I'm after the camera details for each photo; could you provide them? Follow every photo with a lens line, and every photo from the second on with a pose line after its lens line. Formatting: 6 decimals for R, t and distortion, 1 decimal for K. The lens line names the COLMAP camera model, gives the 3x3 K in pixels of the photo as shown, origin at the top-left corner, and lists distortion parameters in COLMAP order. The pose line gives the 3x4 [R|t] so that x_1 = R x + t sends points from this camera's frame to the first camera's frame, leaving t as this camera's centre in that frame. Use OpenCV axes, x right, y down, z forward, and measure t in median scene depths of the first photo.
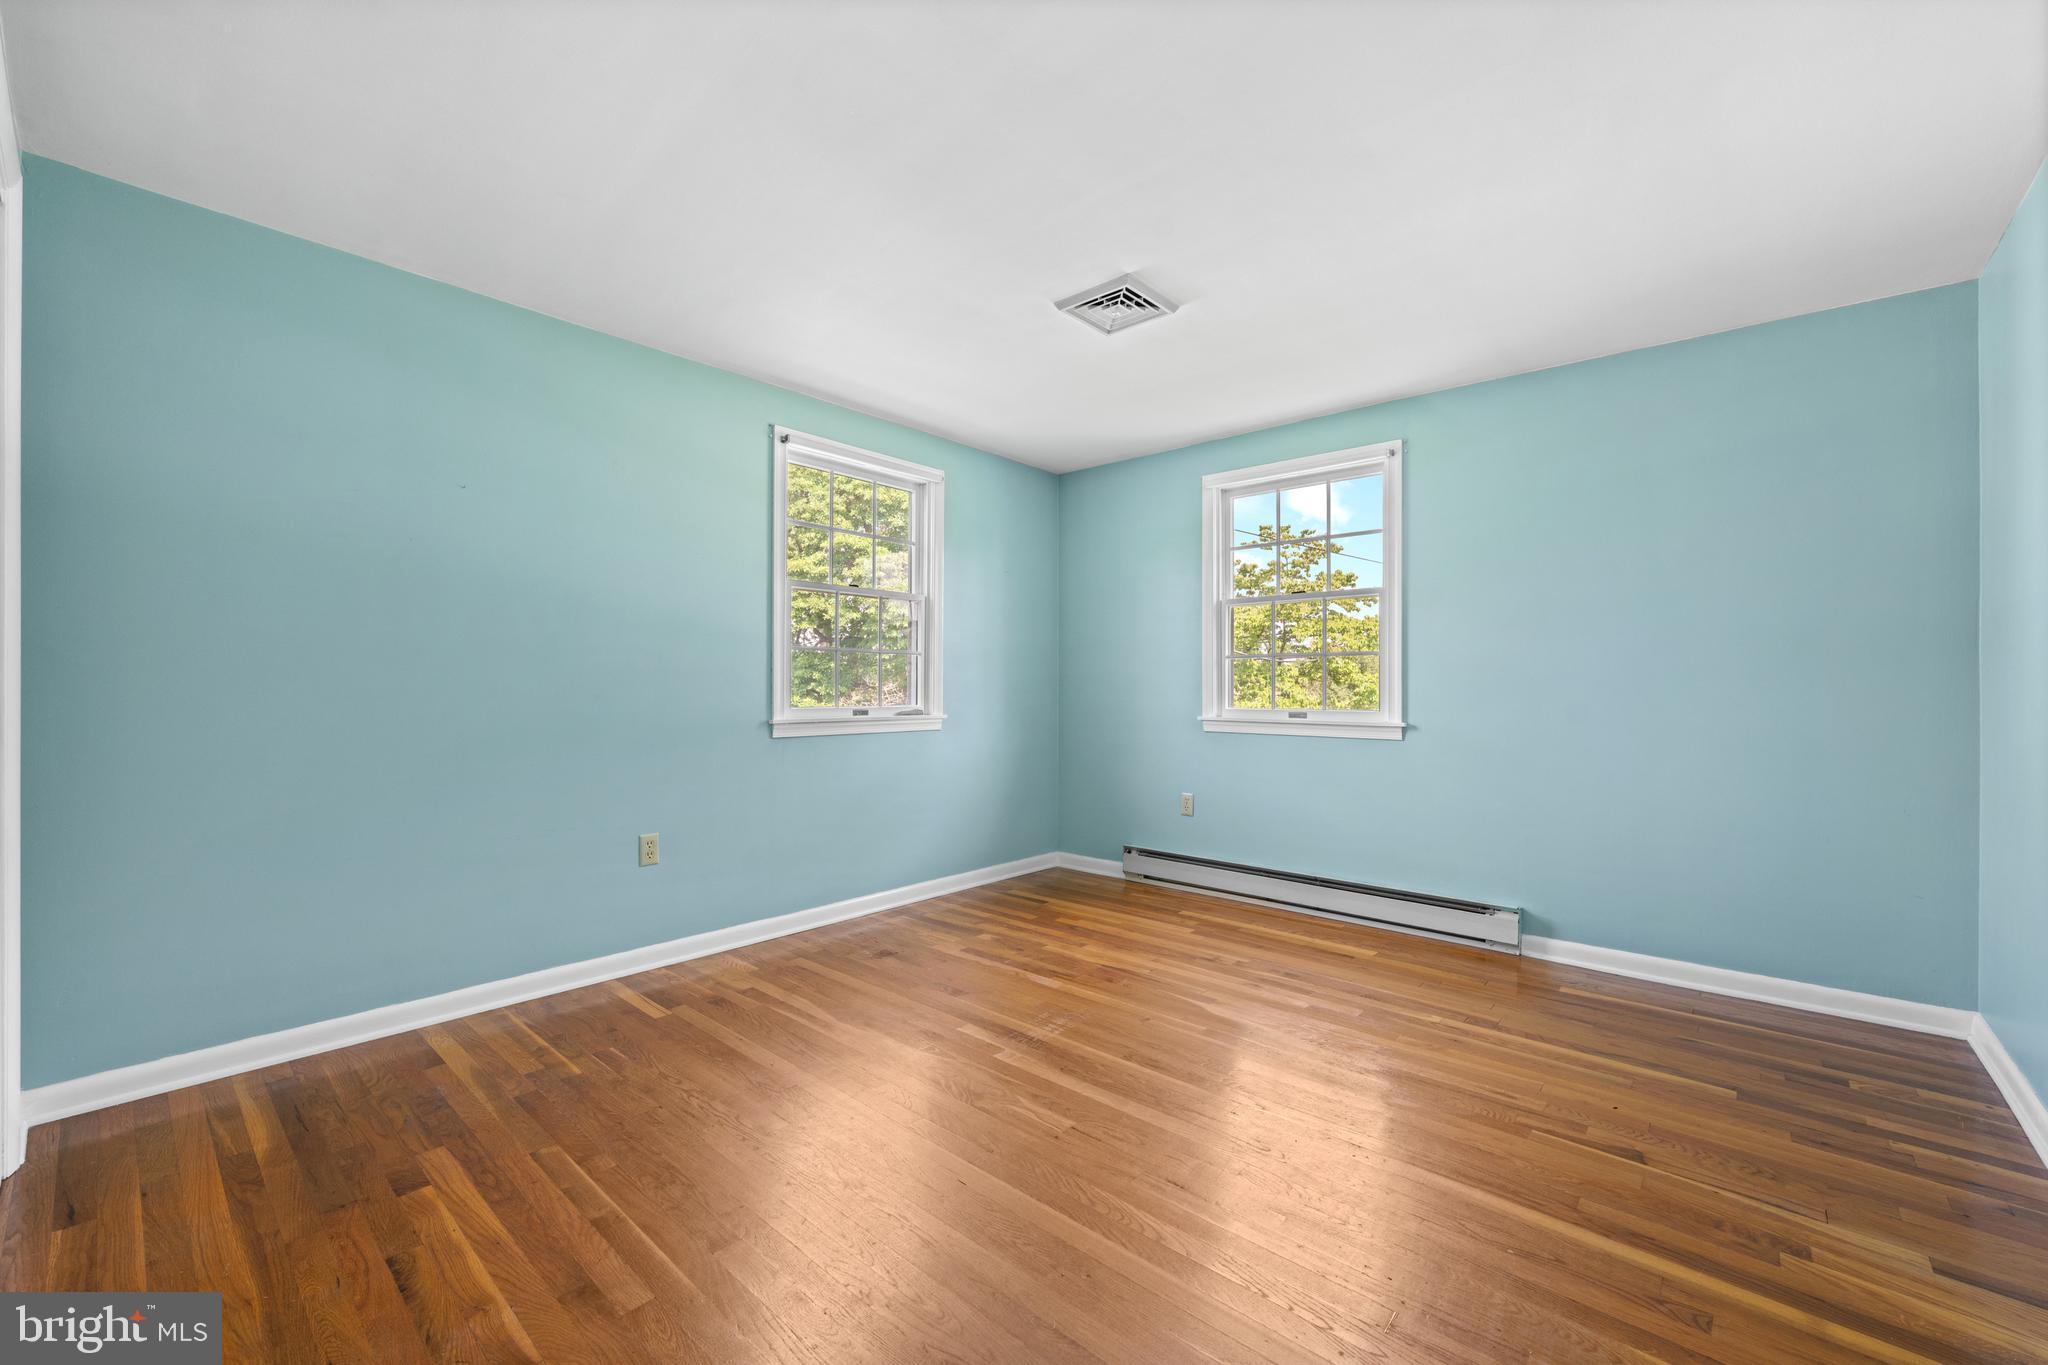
lens RADIAL K [[814.5, 0, 1018.6], [0, 814.5, 683.0], [0, 0, 1]] dist [-0.000474, -0.000322]
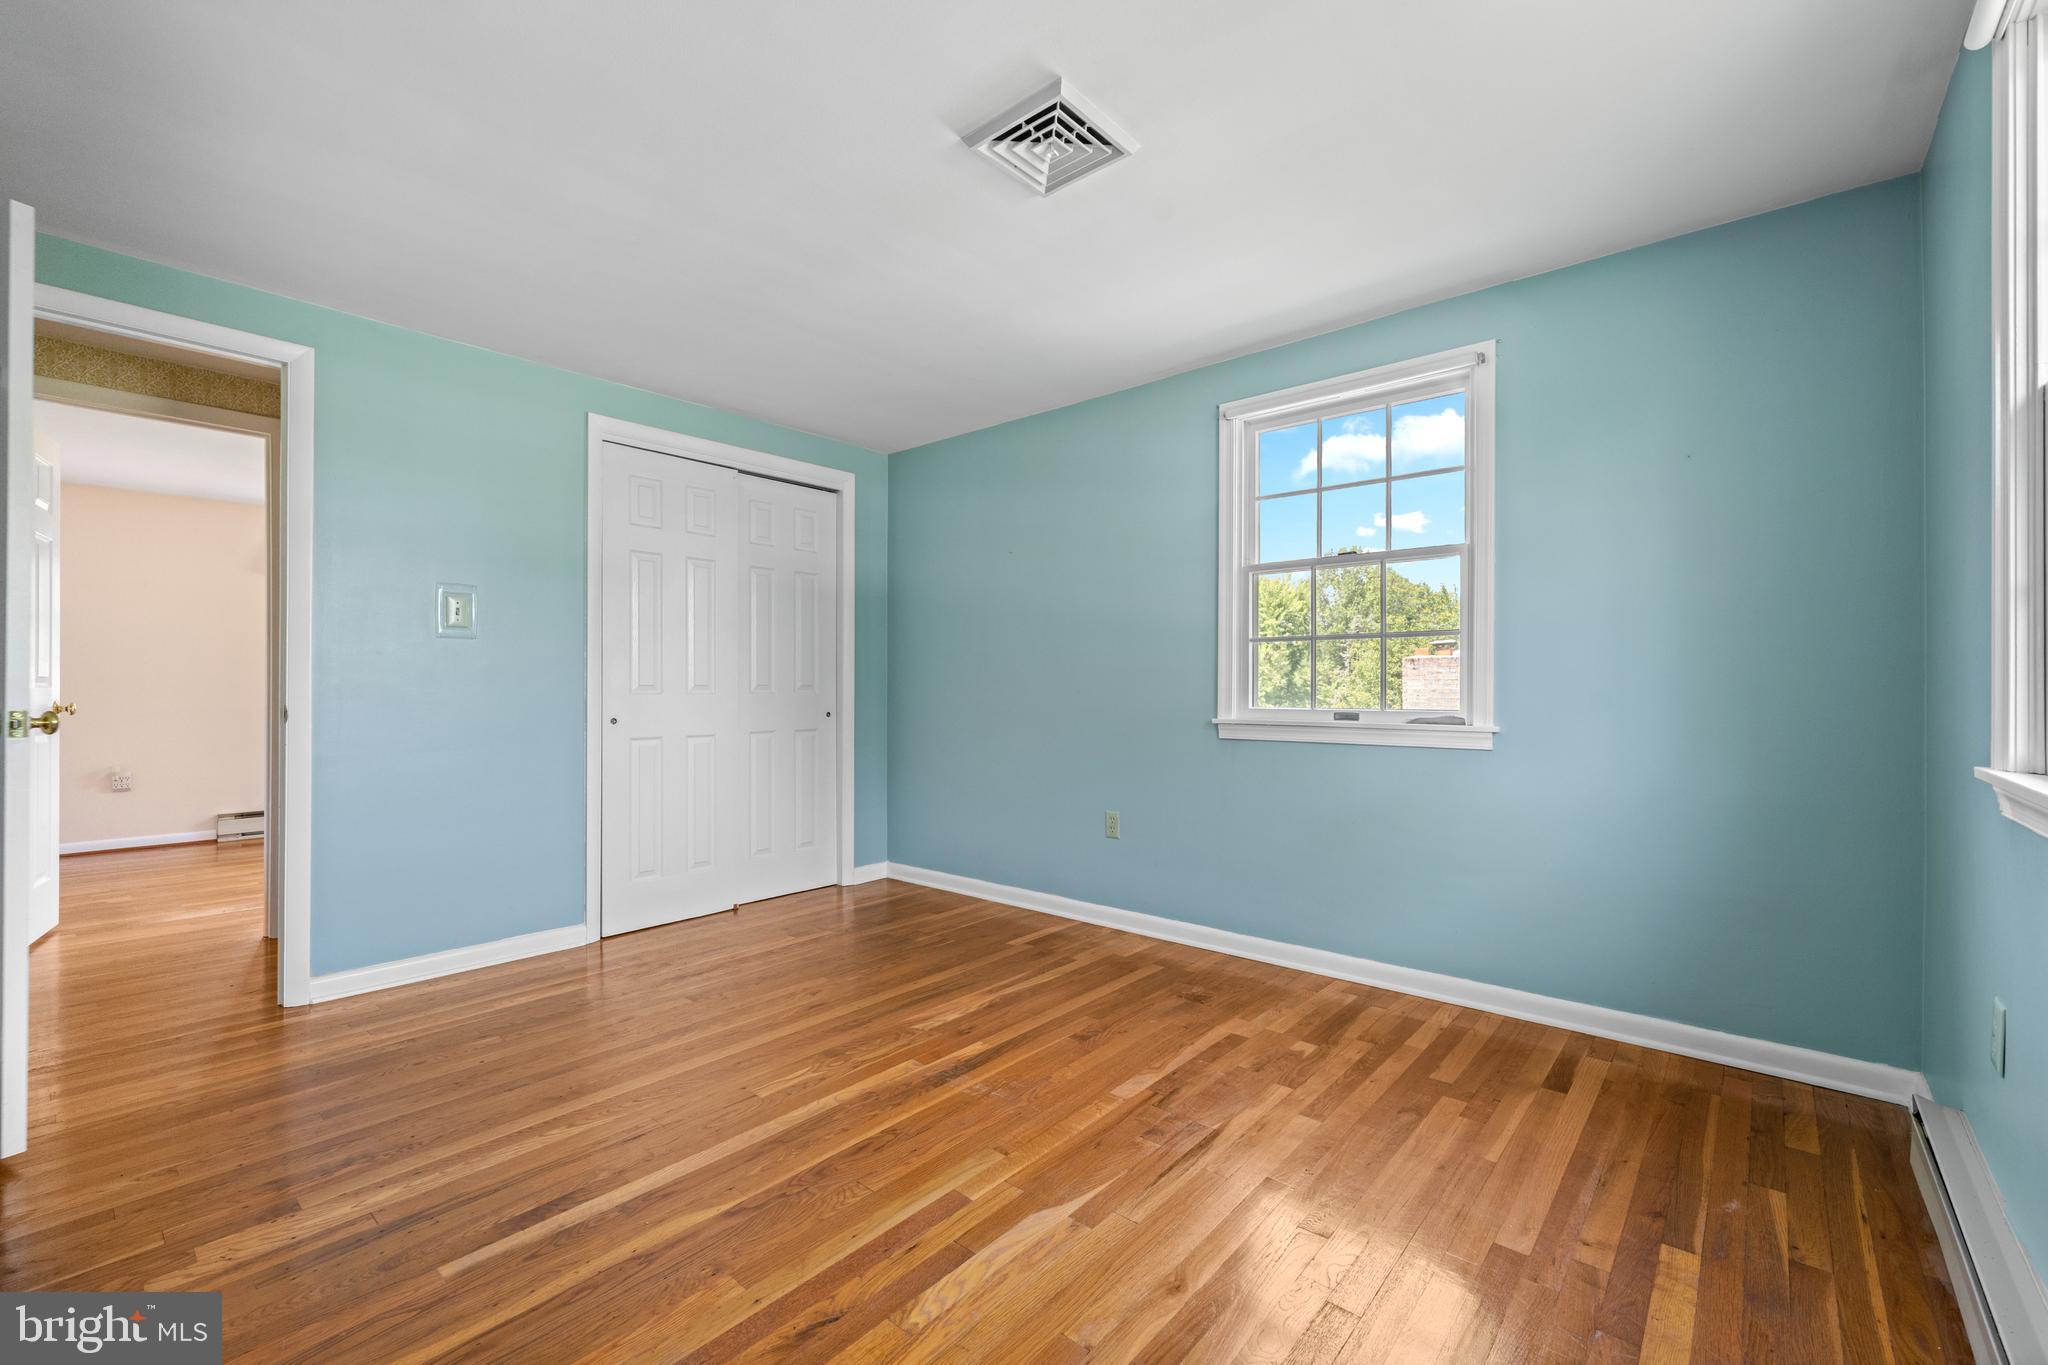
lens RADIAL K [[853.9, 0, 1024.0], [0, 853.9, 682.5], [0, 0, 1]] dist [0.000343, -0.000049]
pose [[0.018574, -0.006538, -0.999806, 0.717492], [0.007166, 0.999954, -0.006406, 0.008855], [0.999802, -0.007045, 0.018620, 0.801965]]
